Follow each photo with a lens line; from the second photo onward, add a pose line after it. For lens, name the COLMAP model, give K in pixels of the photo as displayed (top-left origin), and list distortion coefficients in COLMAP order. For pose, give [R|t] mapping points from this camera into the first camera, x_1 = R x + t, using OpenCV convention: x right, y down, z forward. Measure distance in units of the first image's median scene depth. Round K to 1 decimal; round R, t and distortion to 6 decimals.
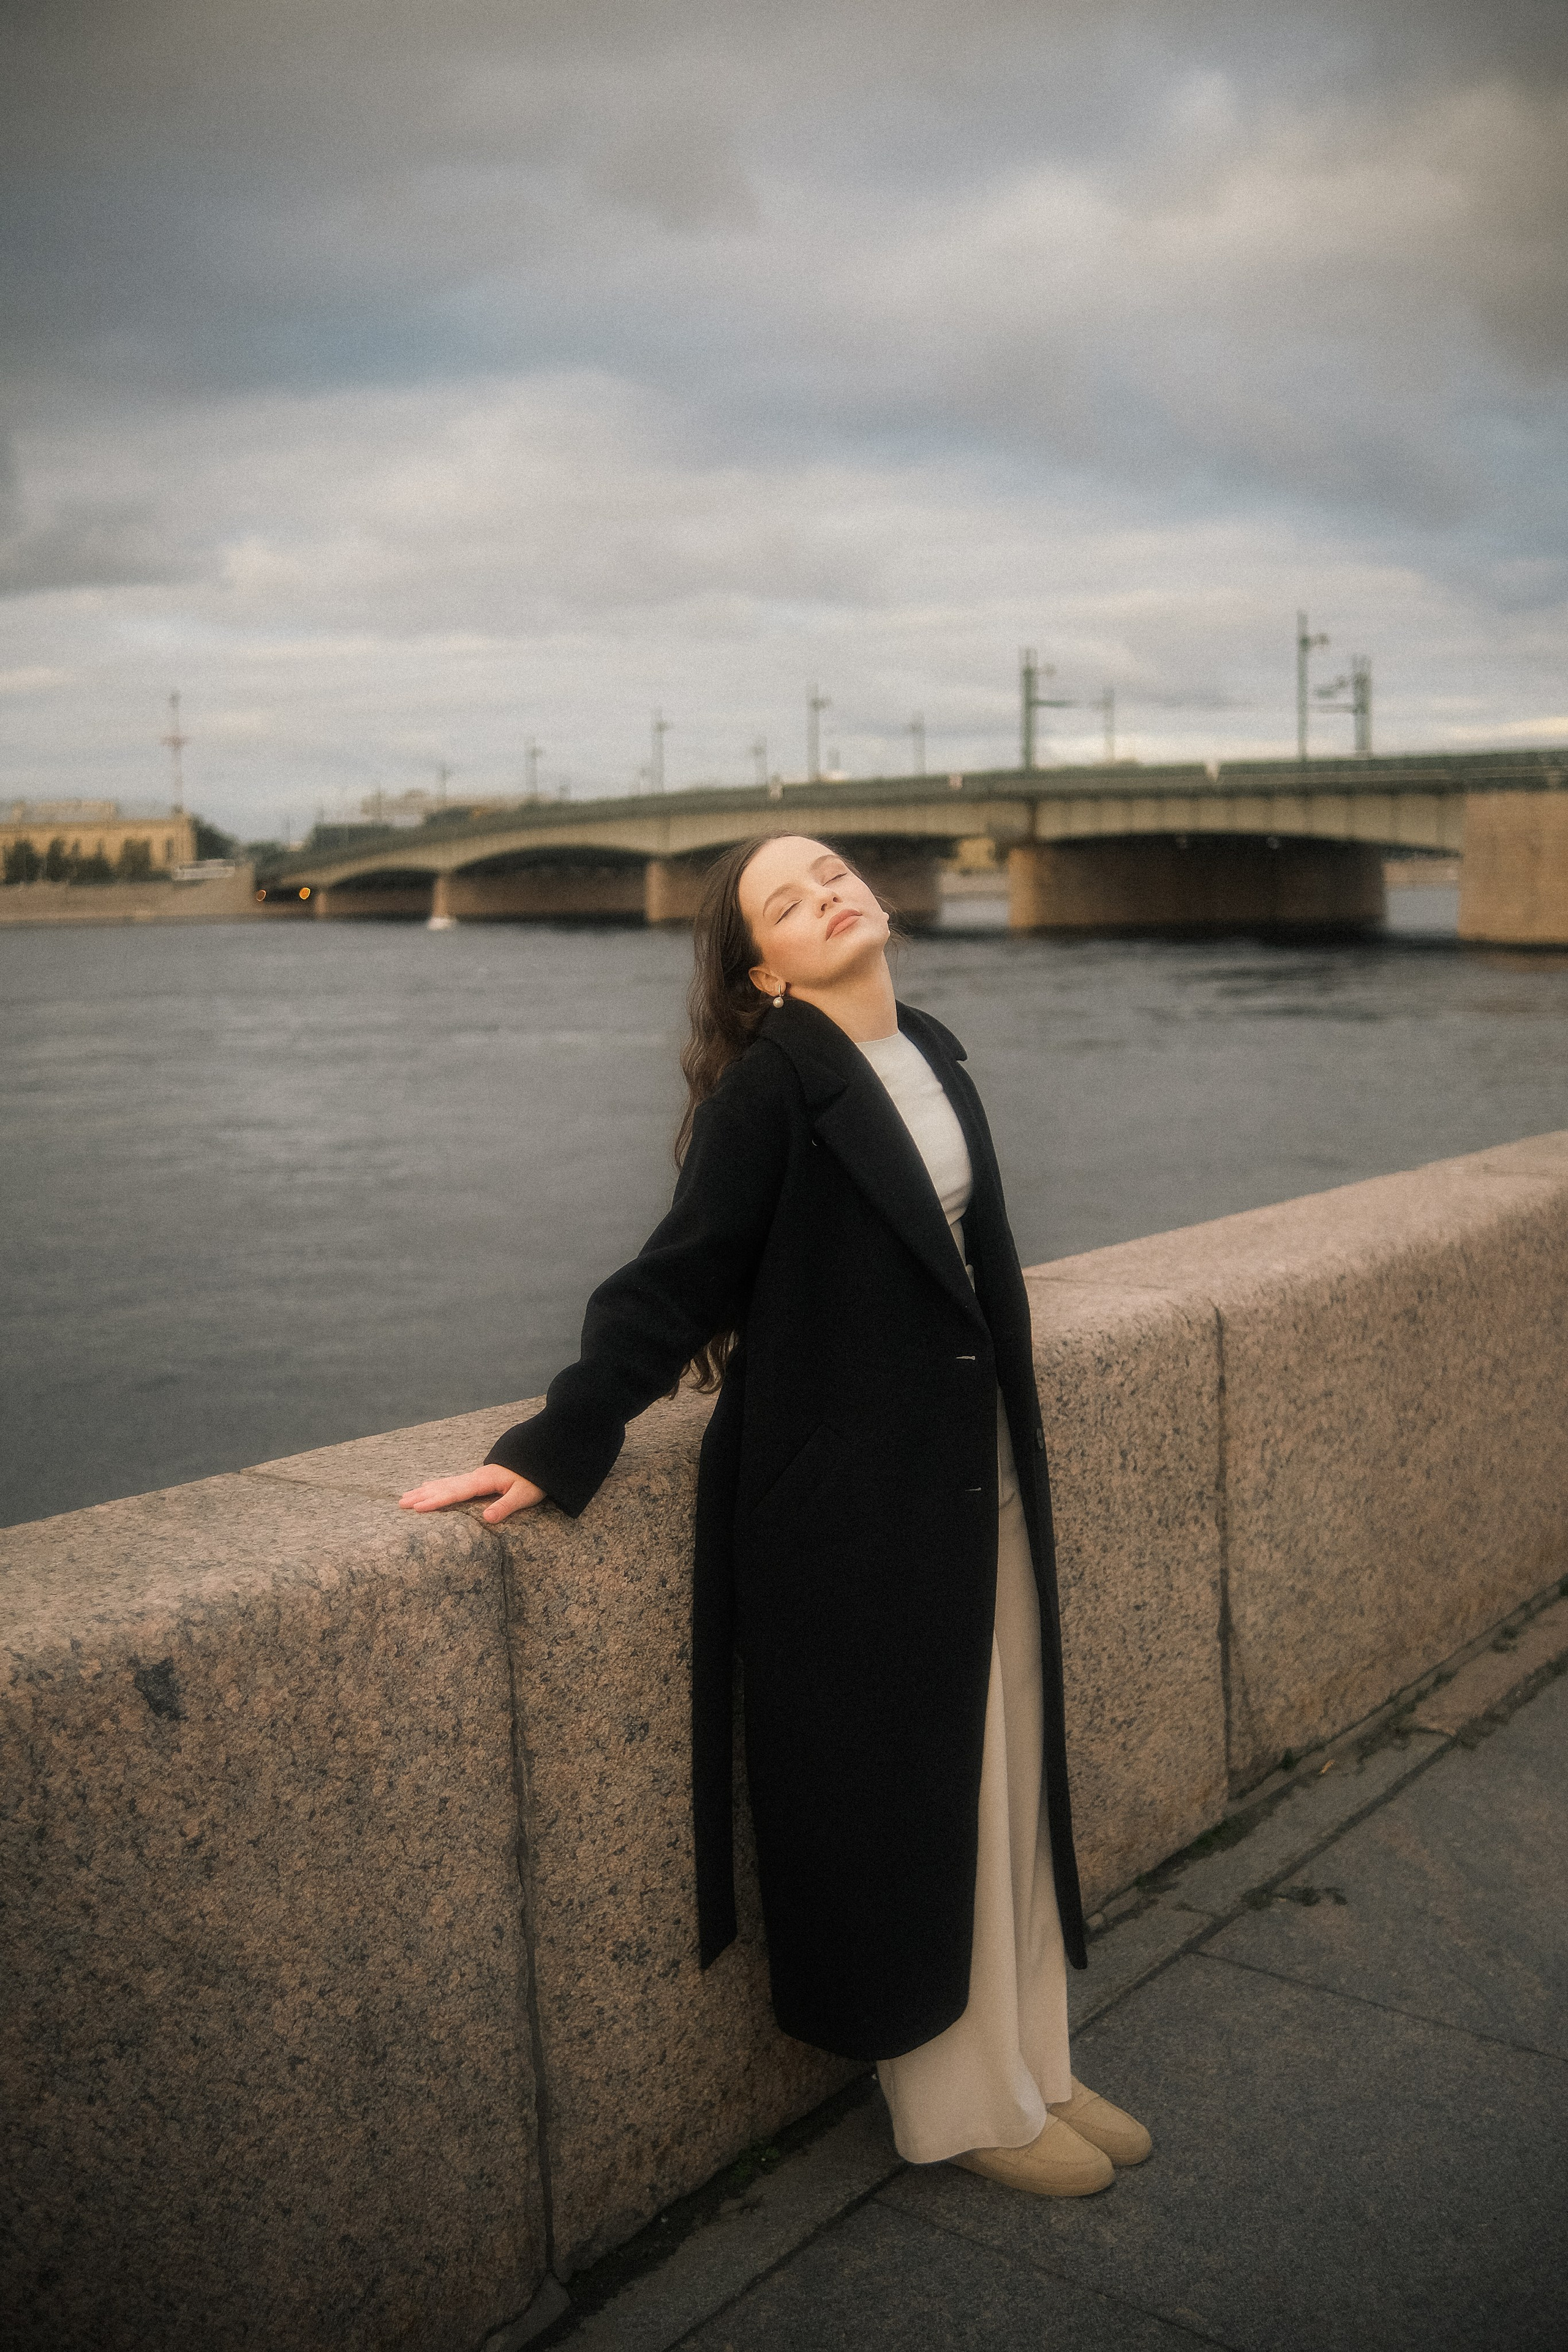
lens RADIAL K [[2431.5, 0, 714.7], [0, 2431.5, 1062.7], [0, 0, 1]] dist [-0.120070, 0.013169]
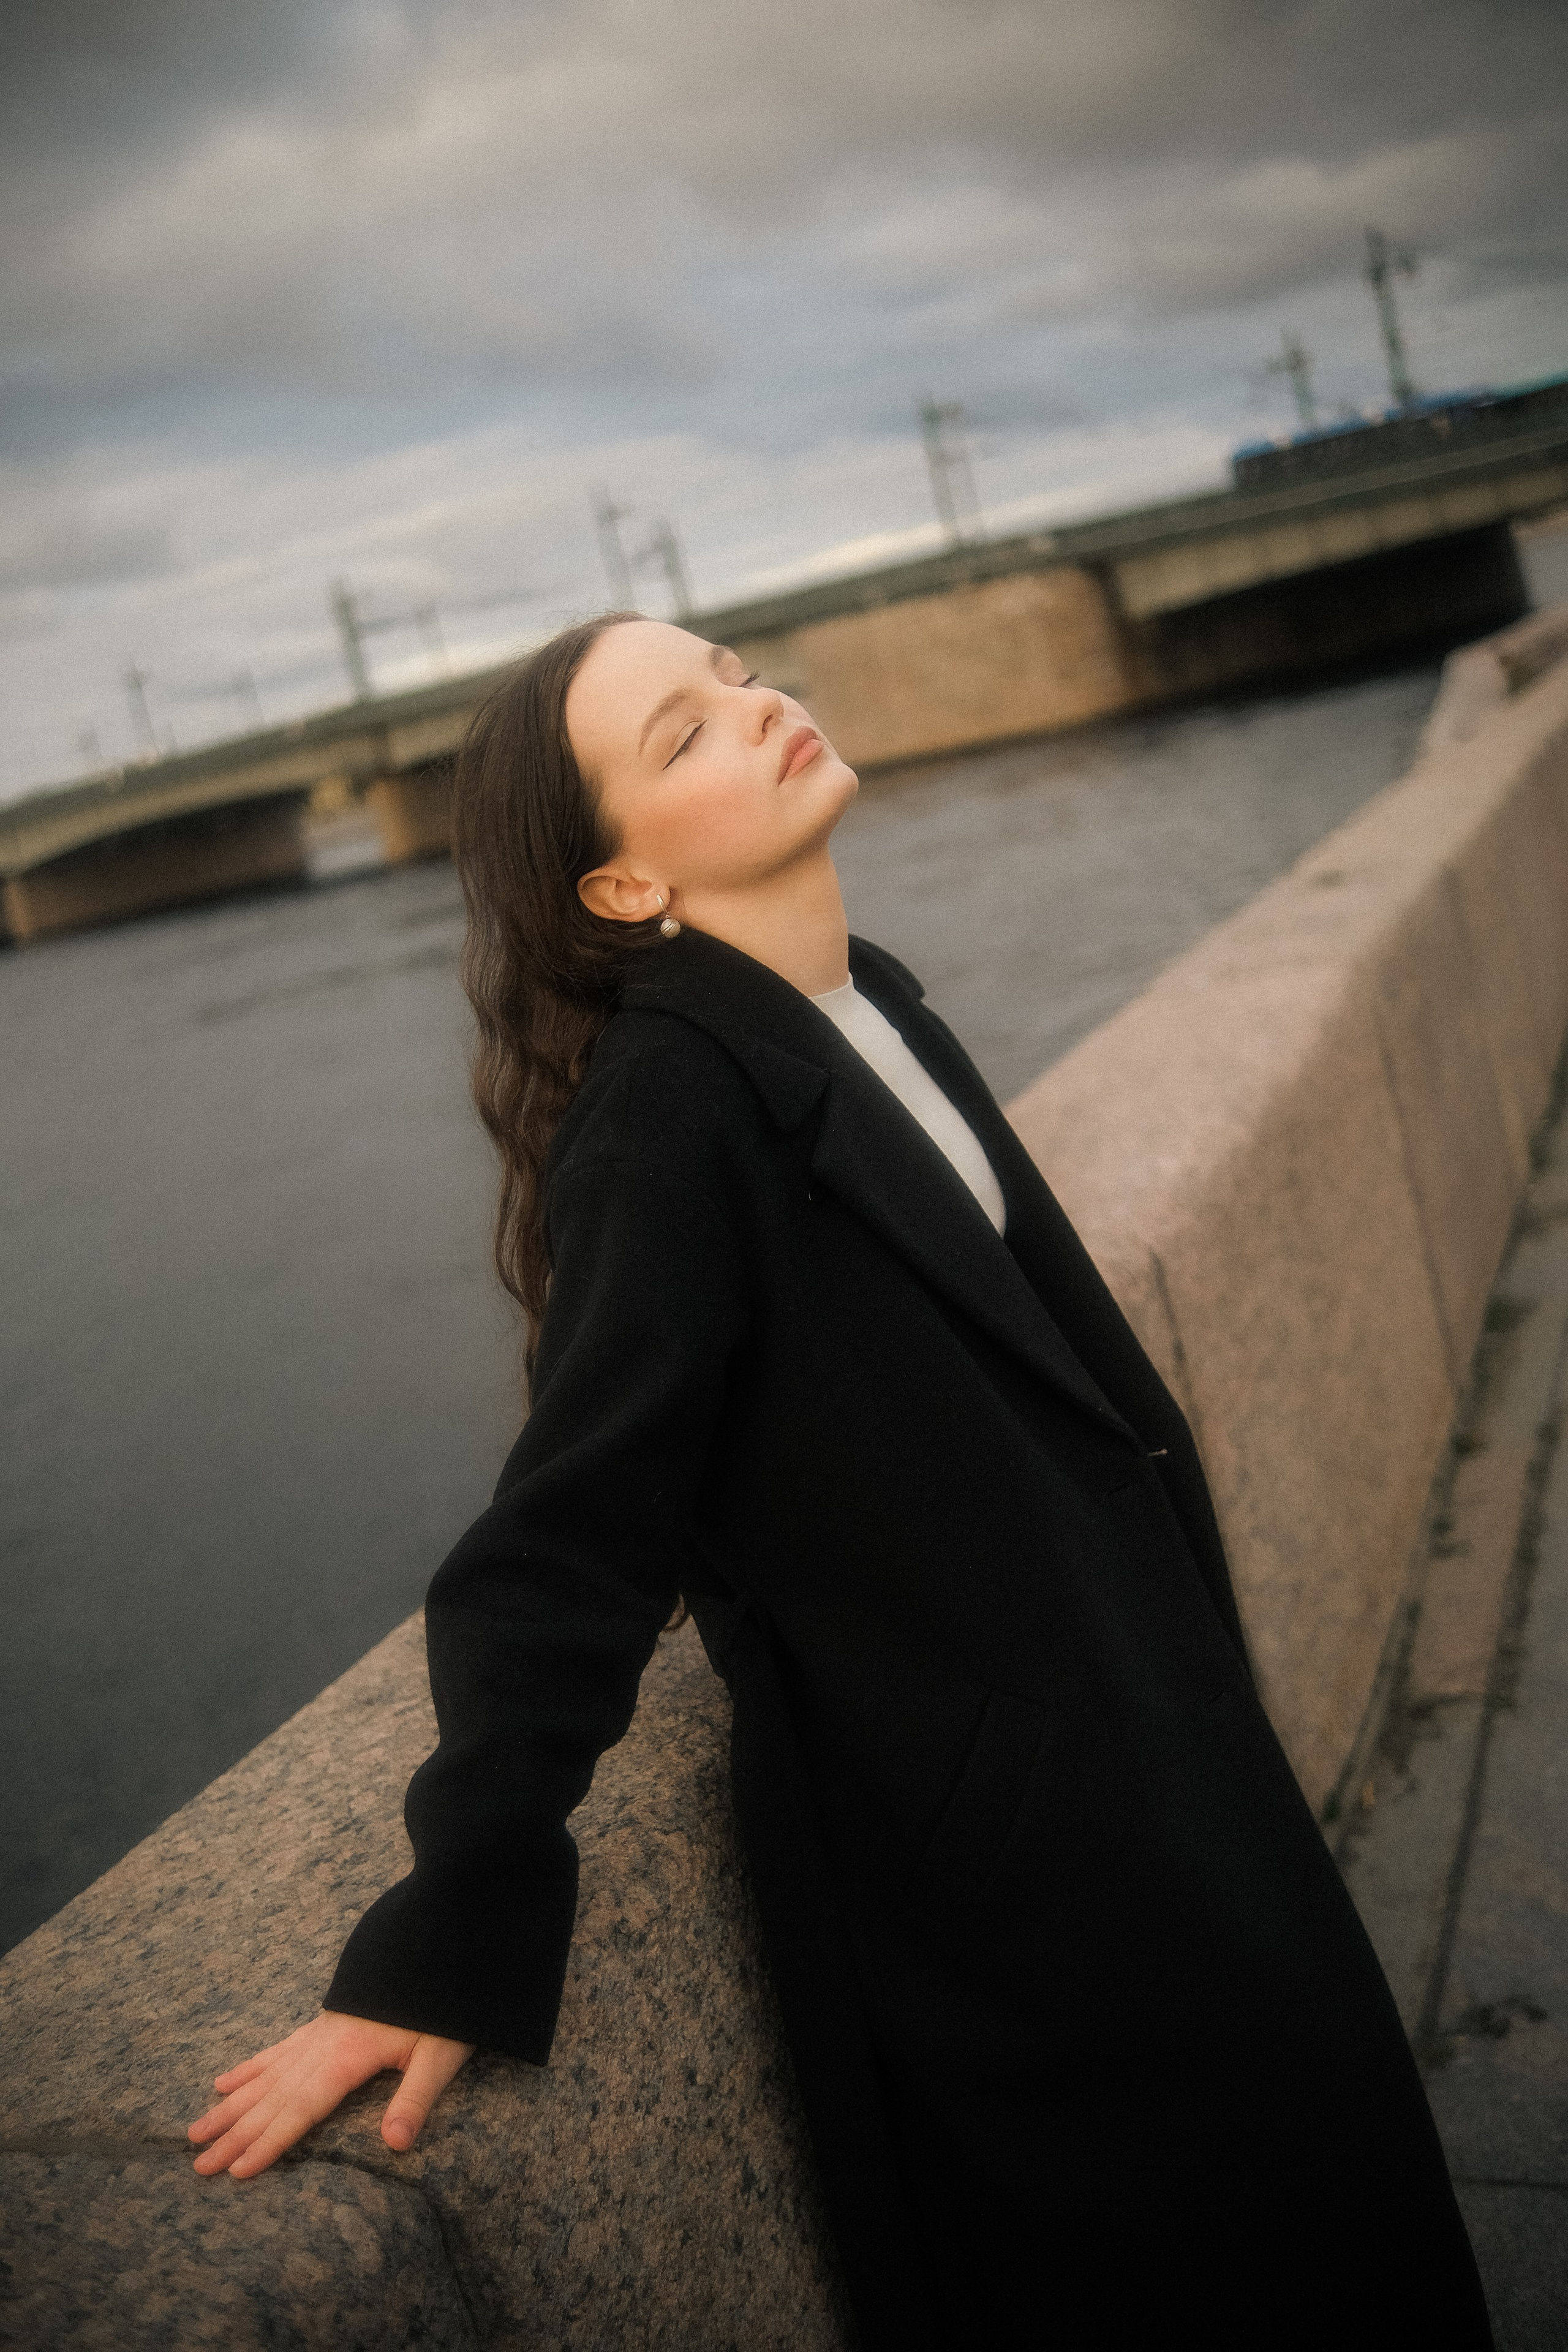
lens RADIAL K [[2394.7, 0, 736.3], [0, 2394.7, 1120.9], [0, 0, 1]] dist [-0.134458, 0.211614]
pose [[0.938996, -0.246045, 0.240307, -0.058664], [0.232425, 0.968987, 0.083928, -0.018879], [-0.253505, -0.022955, 0.967062, 0.355298]]
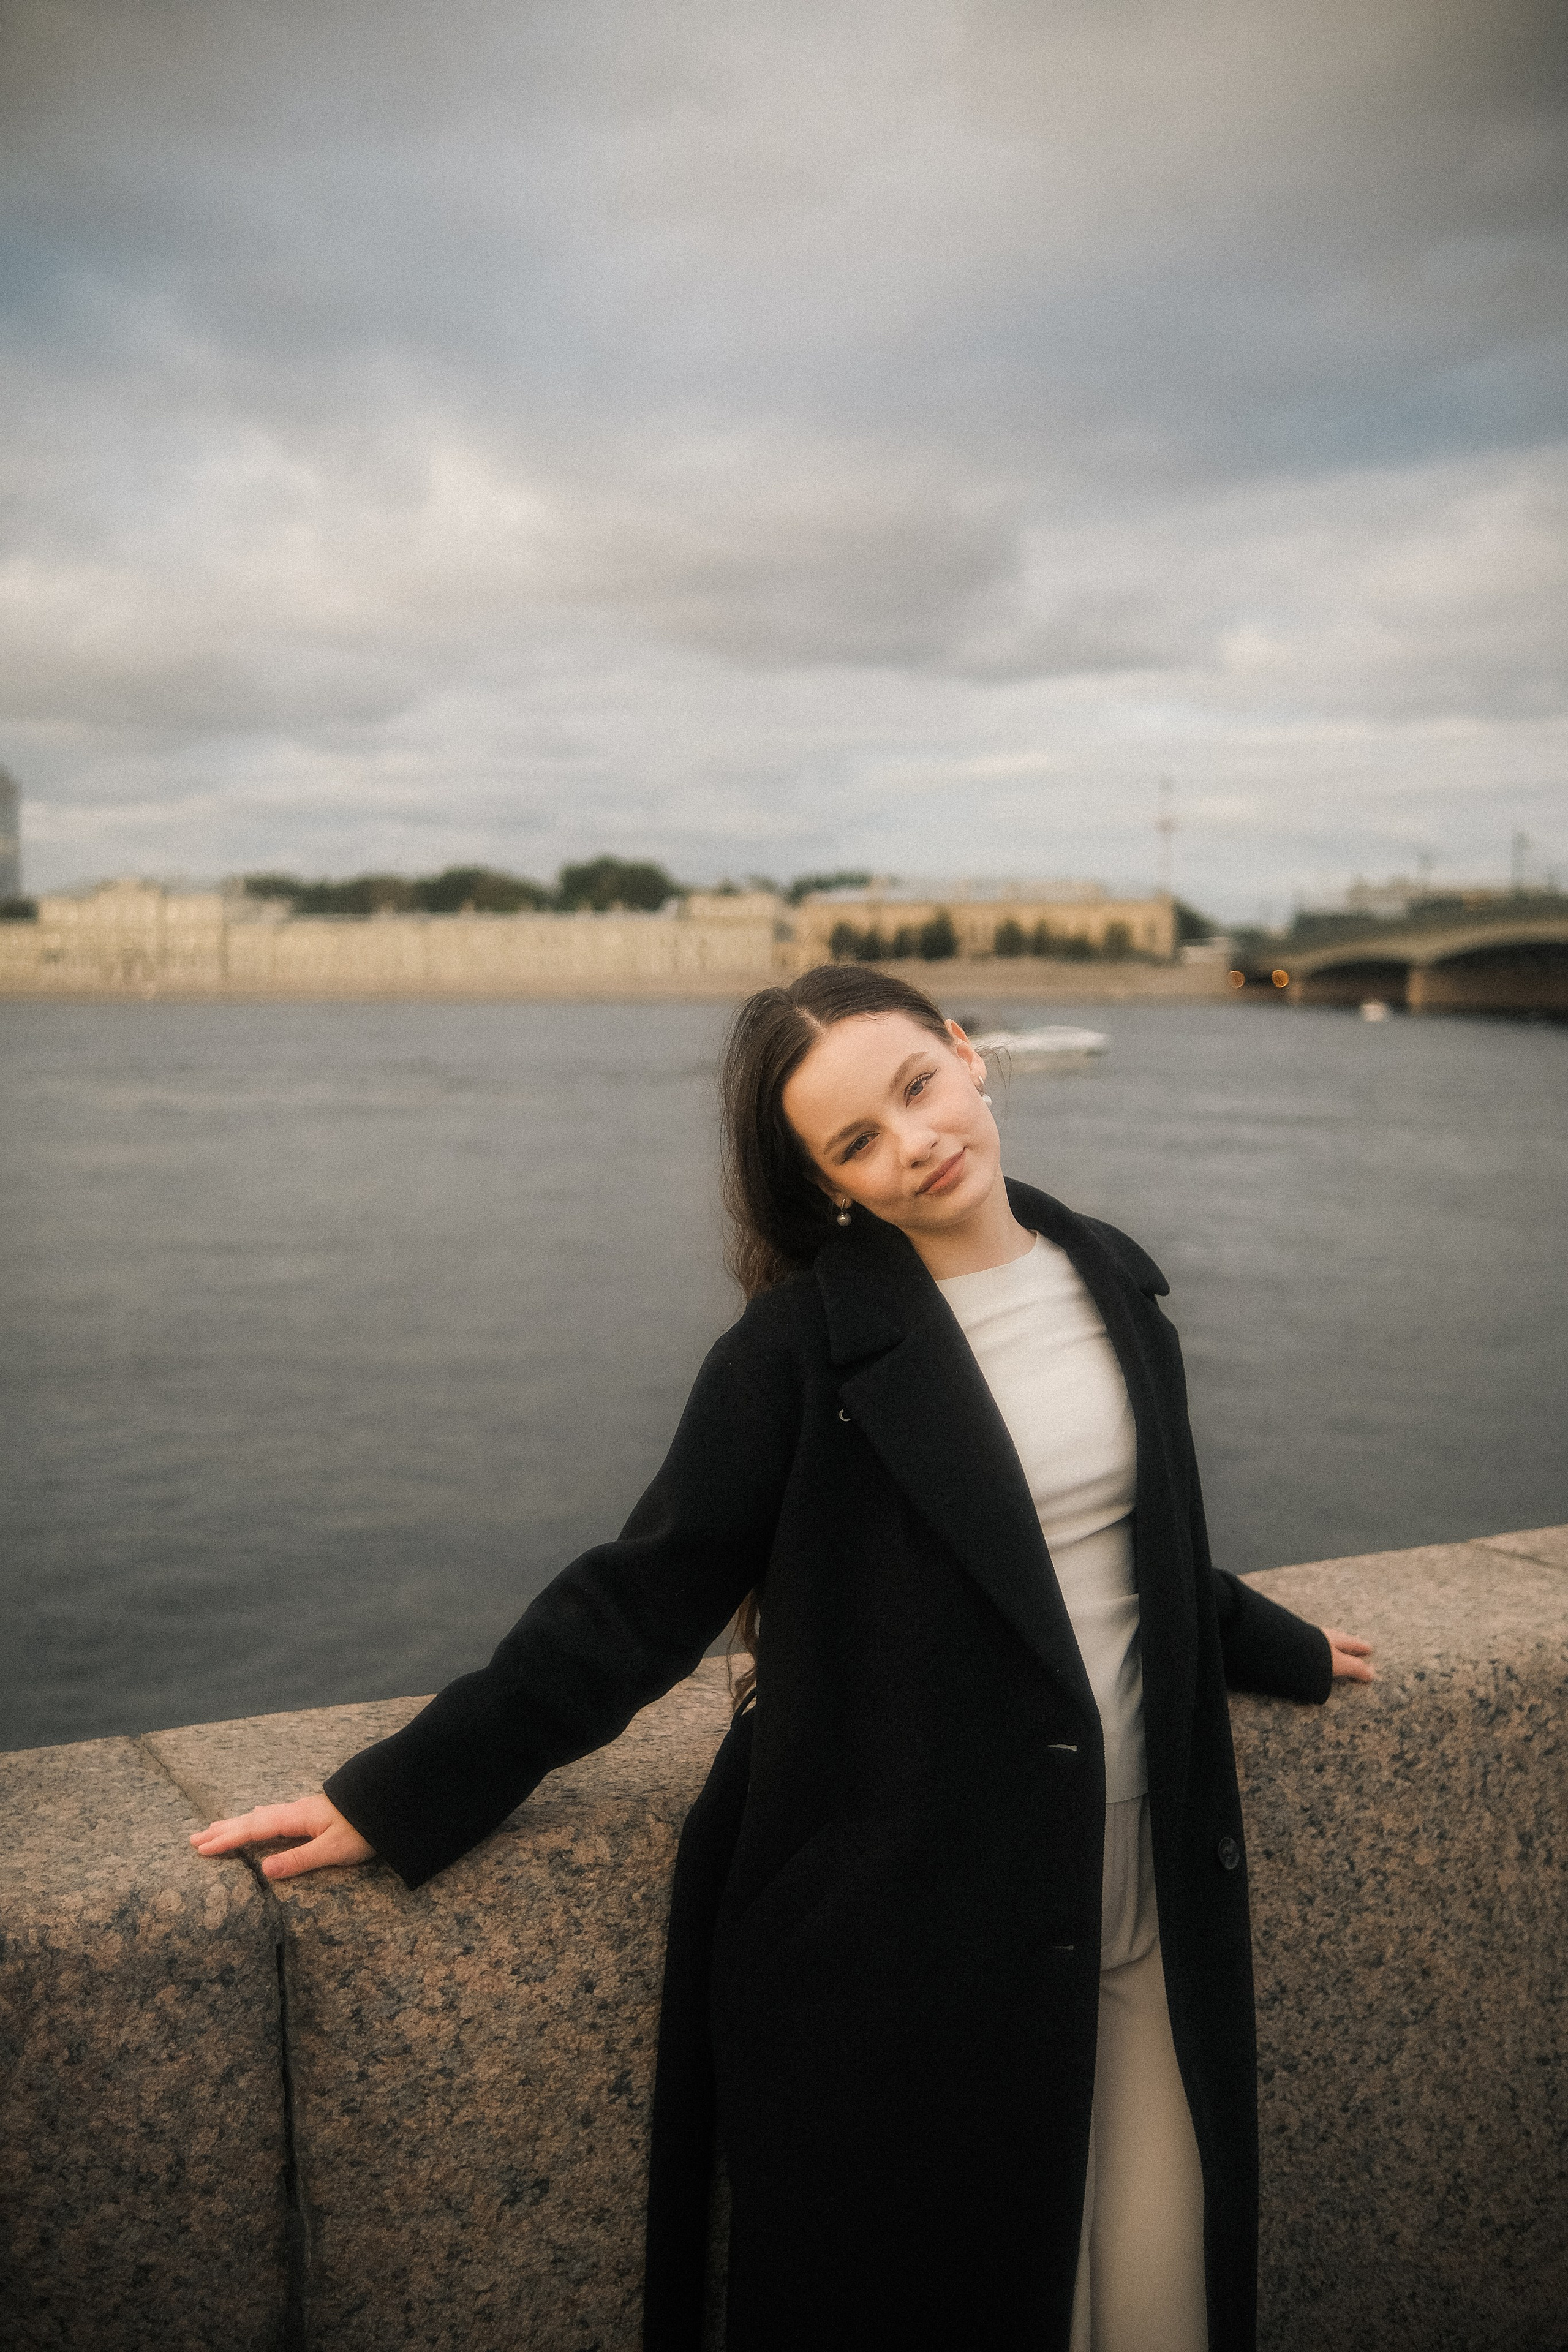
lens RADIAL K [[2394.7, 0, 736.3], [0, 2394.7, 1120.9], [0, 0, 1]] dist [-0.134458, 0.211614]
pose [[0.920467, 0.050357, -0.387561, 0.193372], [-0.053855, 0.998547, 0.001837, -0.030769], [0.387091, 0.019181, 0.921842, 0.258514]]
